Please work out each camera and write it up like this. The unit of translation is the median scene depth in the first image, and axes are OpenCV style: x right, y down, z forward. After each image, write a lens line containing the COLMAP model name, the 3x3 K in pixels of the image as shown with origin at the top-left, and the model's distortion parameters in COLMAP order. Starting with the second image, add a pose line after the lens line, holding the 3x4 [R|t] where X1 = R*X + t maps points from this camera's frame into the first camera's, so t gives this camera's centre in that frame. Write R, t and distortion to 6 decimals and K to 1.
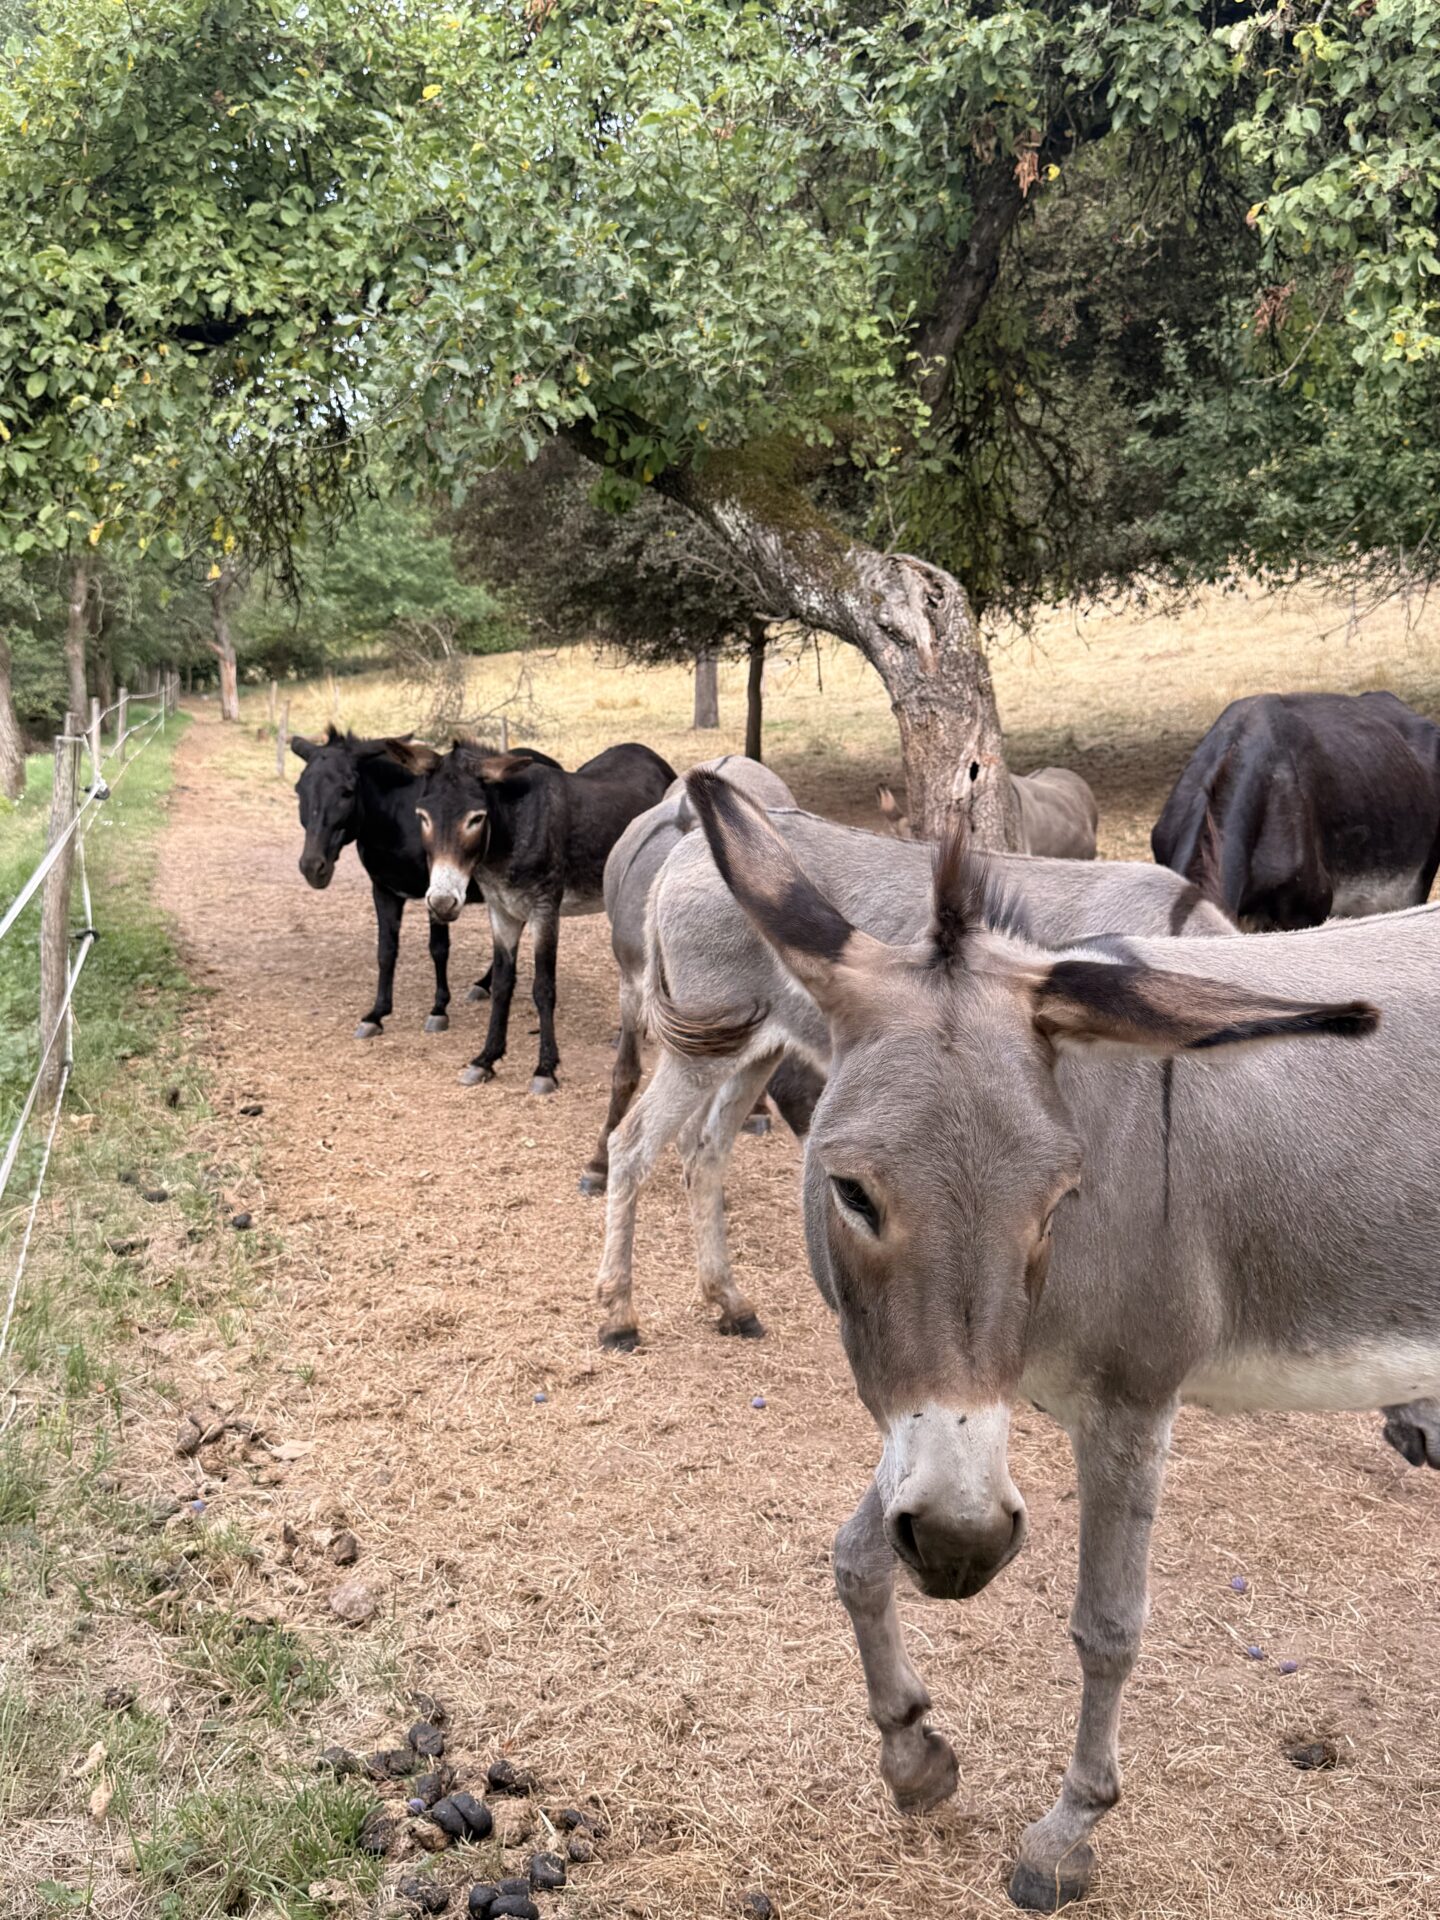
lens RADIAL K [[1851.3, 0, 709.3], [0, 1851.3, 968.4], [0, 0, 1]] dist [0.061379, 0.000000]
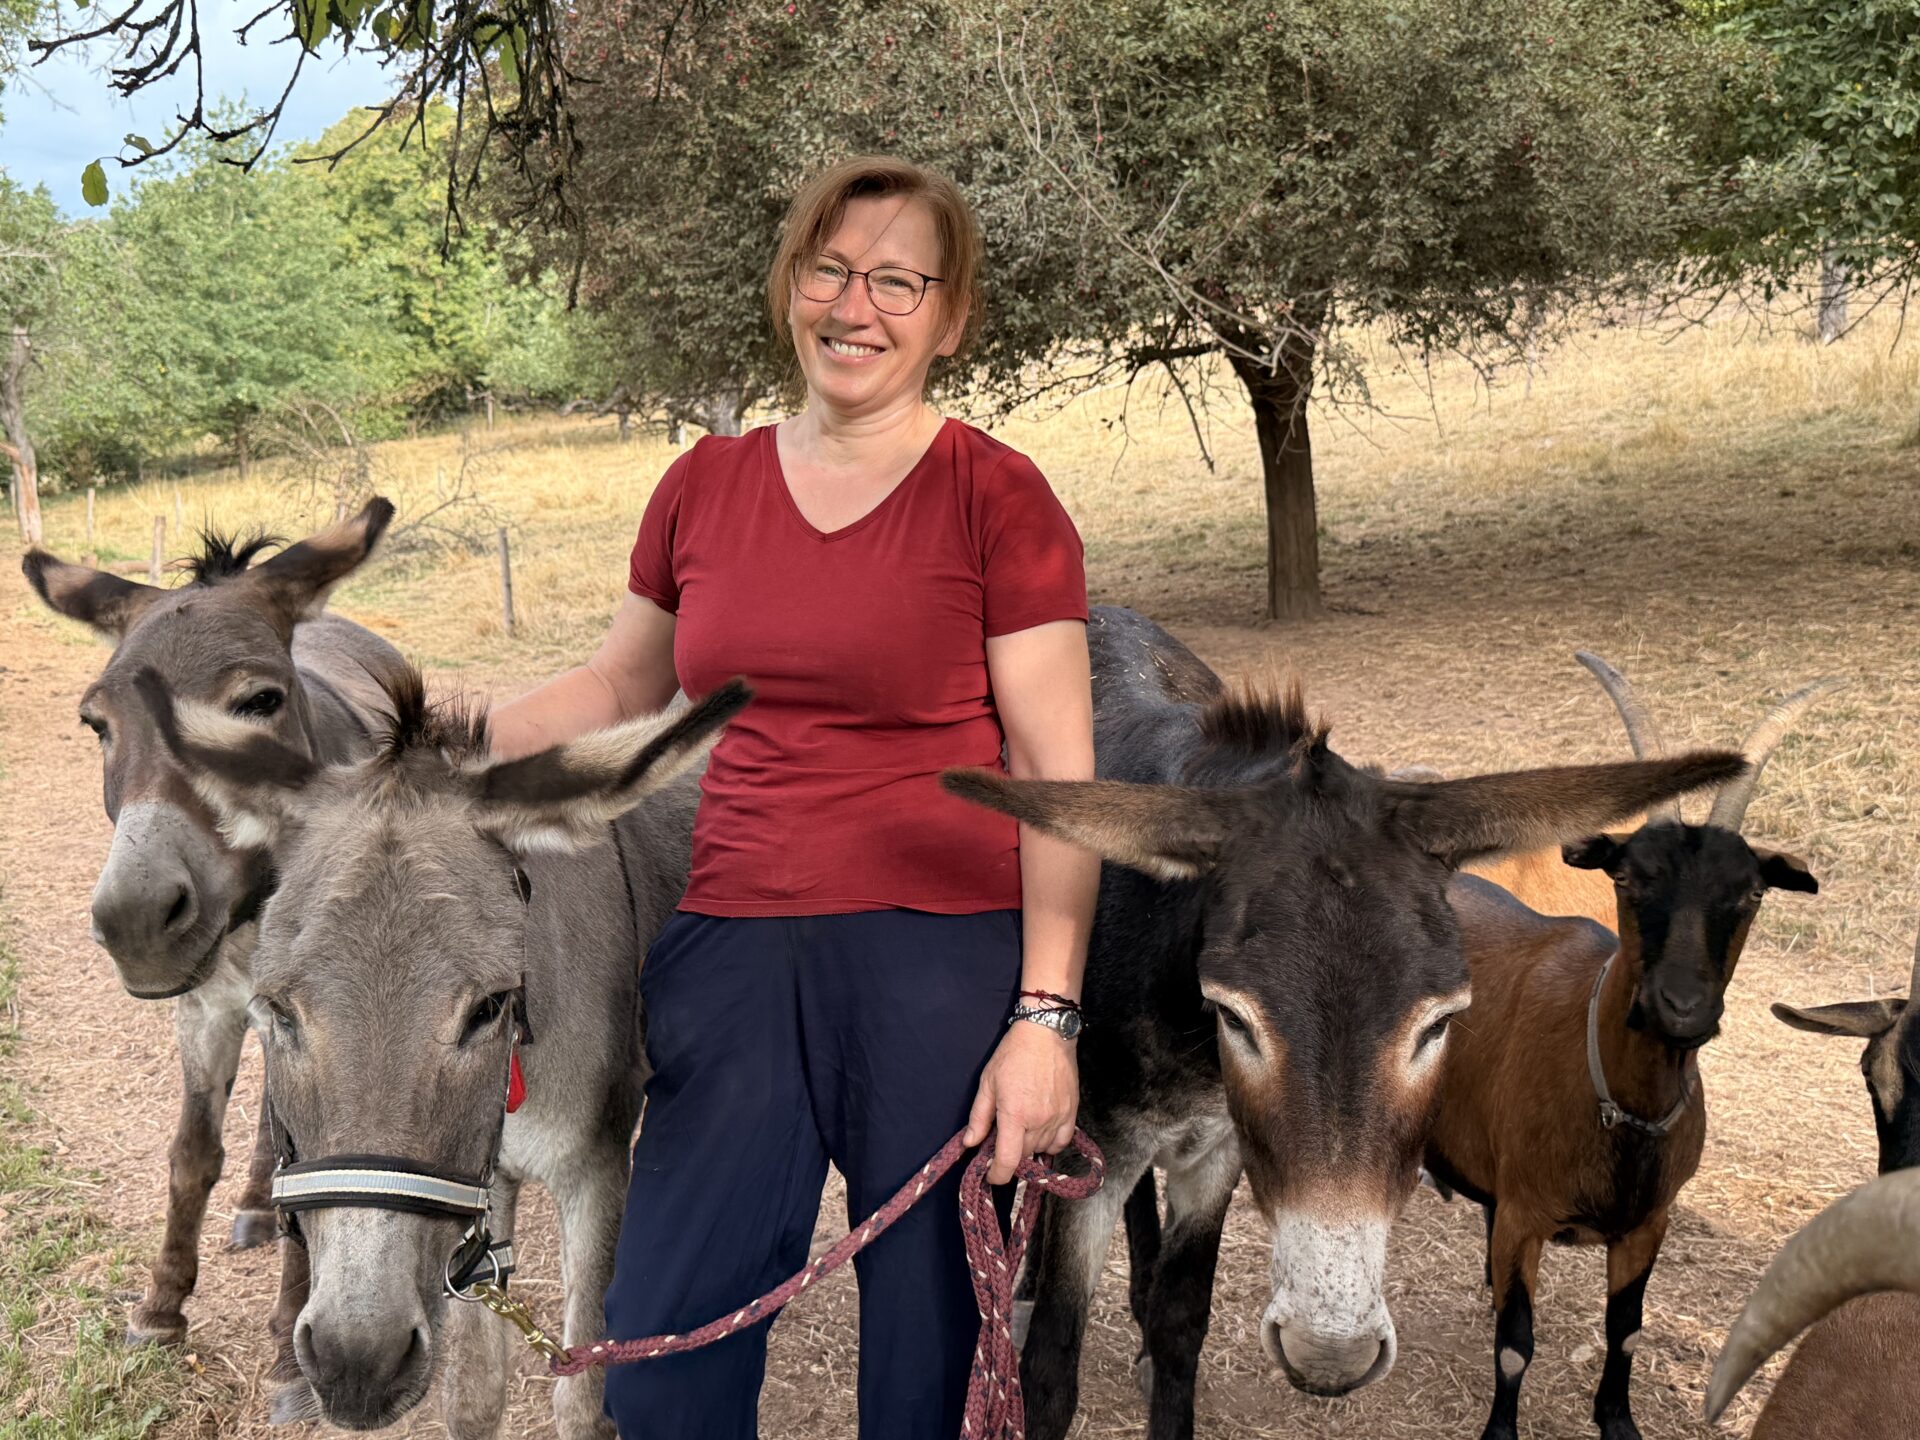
lens RADIAL K [[1993.5, 0, 940.6], [0, 1993.5, 715.1], [0, 0, 1]] dist [0.054864, 0.000000]
pose [[0.982297, -0.057734, 0.178212, -0.188506], [0.062889, 0.997746, -0.023412, -0.089914], [-0.176458, 0.034205, 0.983714, 0.572934]]
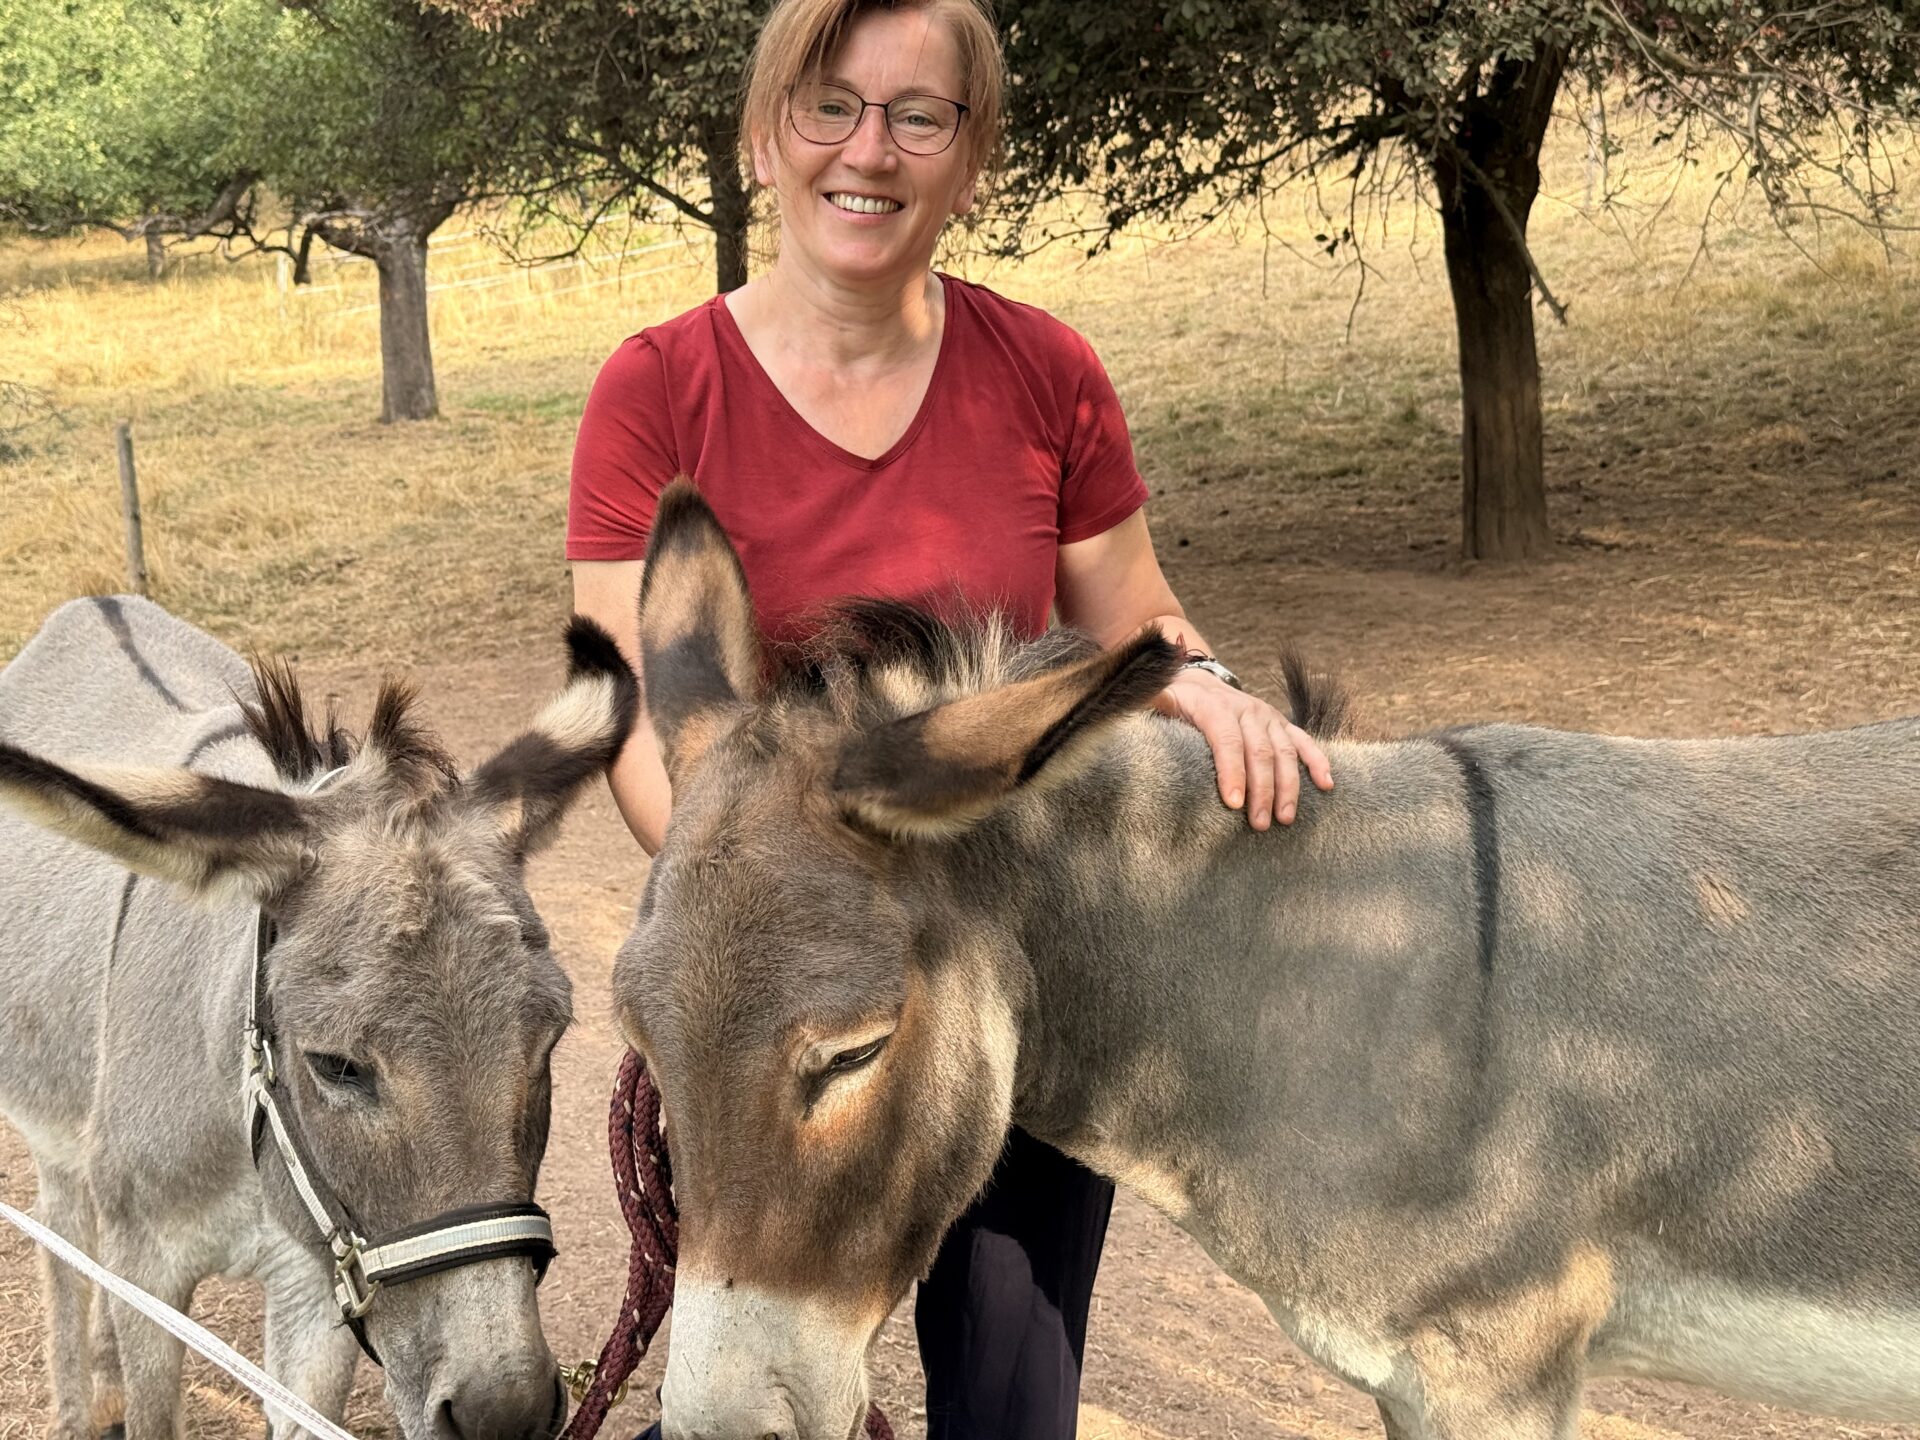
lens RADIAL K [[2804.1, 0, 971.5], [0, 2804.1, 703.1], [0, 0, 1]] dist [0.096668, 0.000000]
pose [[0.945878, -0.084385, 0.313360, -0.288865], [0.088994, 0.996032, -0.000406, -0.124402], [-0.312083, 0.028272, 0.949634, 0.763207]]
